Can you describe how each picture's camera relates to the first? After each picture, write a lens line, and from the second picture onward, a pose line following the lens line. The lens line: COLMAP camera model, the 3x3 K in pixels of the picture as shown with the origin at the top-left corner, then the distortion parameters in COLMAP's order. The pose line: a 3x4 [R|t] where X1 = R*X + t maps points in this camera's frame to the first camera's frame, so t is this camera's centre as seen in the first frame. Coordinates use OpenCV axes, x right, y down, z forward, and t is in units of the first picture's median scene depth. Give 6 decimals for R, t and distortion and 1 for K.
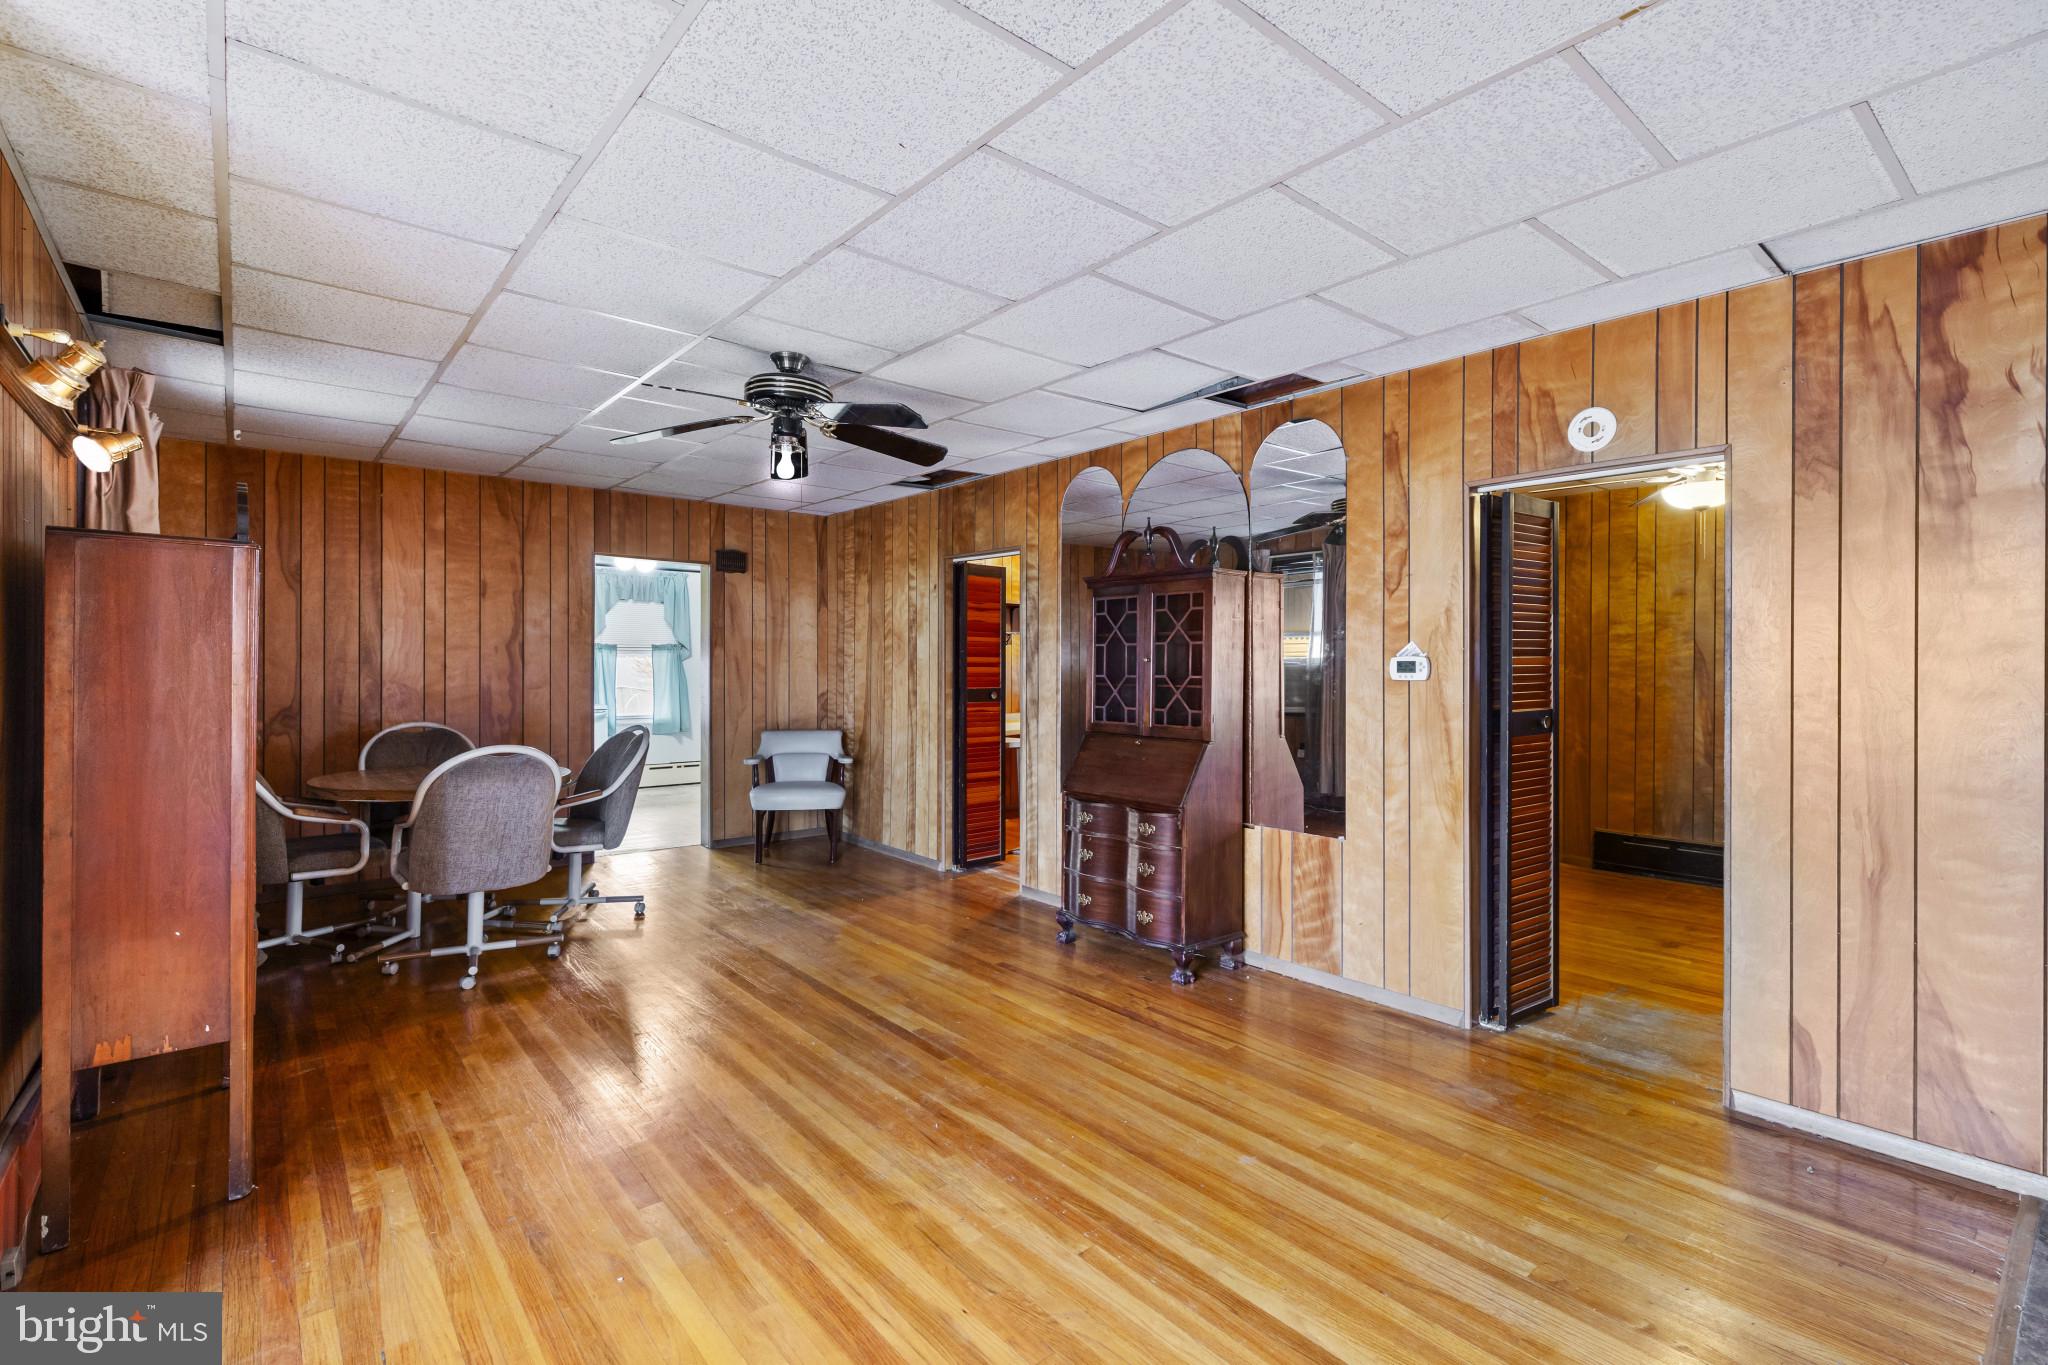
lens RADIAL K [[943.3, 0, 1021.9], [0, 943.3, 684.1], [0, 0, 1]] dist [0.001667, -0.000596]
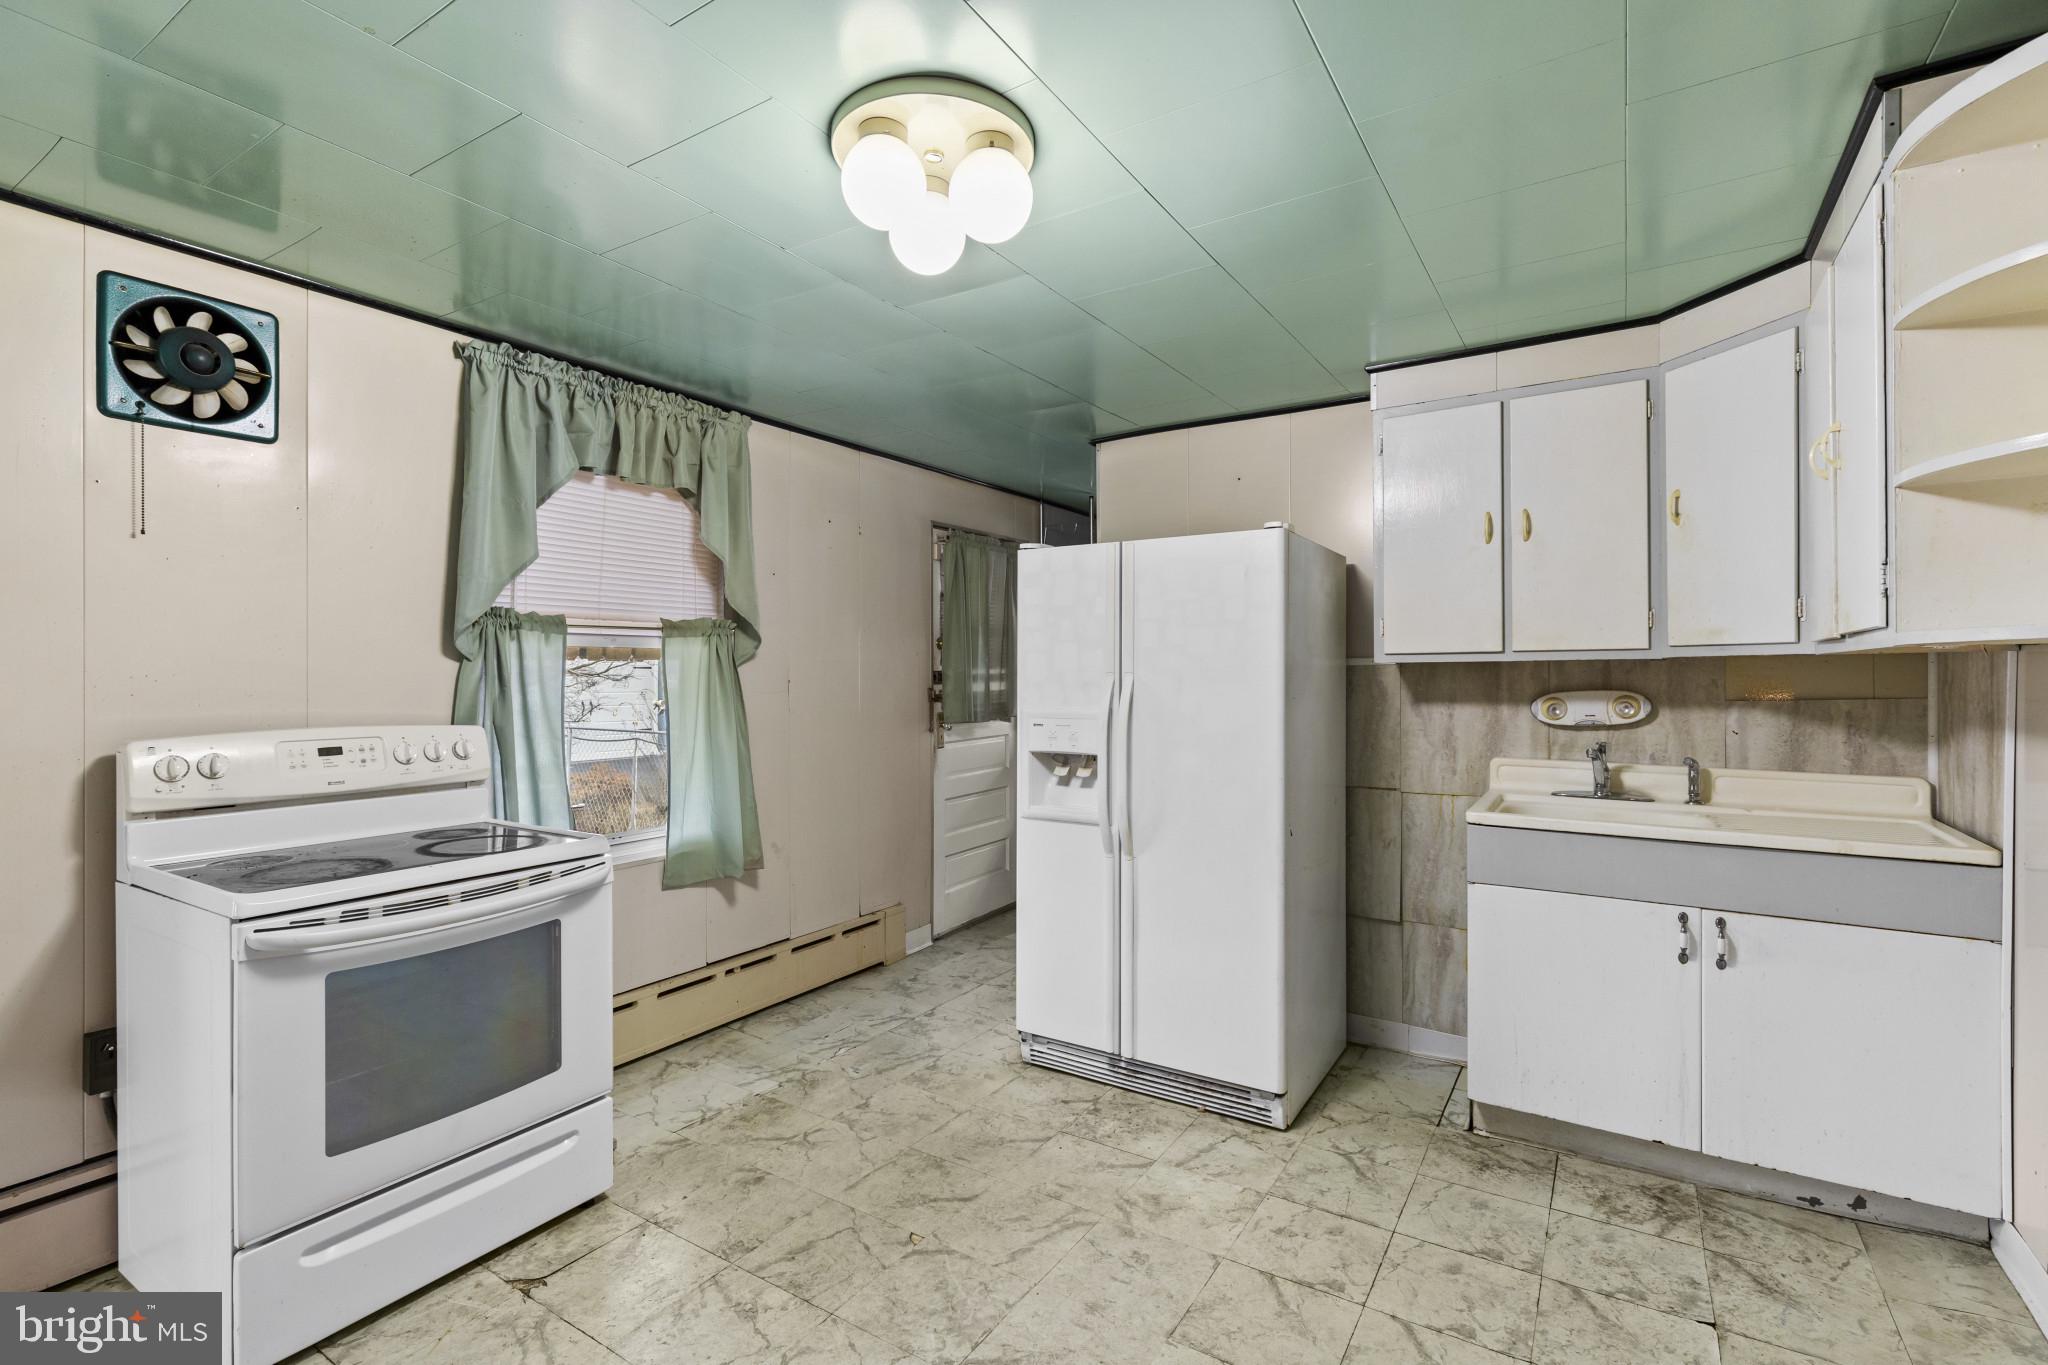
lens RADIAL K [[943.3, 0, 1023.4], [0, 943.3, 678.2], [0, 0, 1]] dist [0.001667, -0.000596]
pose [[0.950429, -0.005647, 0.310891, -0.468601], [0.009418, 0.999899, -0.010629, -0.020247], [-0.310800, 0.013030, 0.950386, 0.809215]]
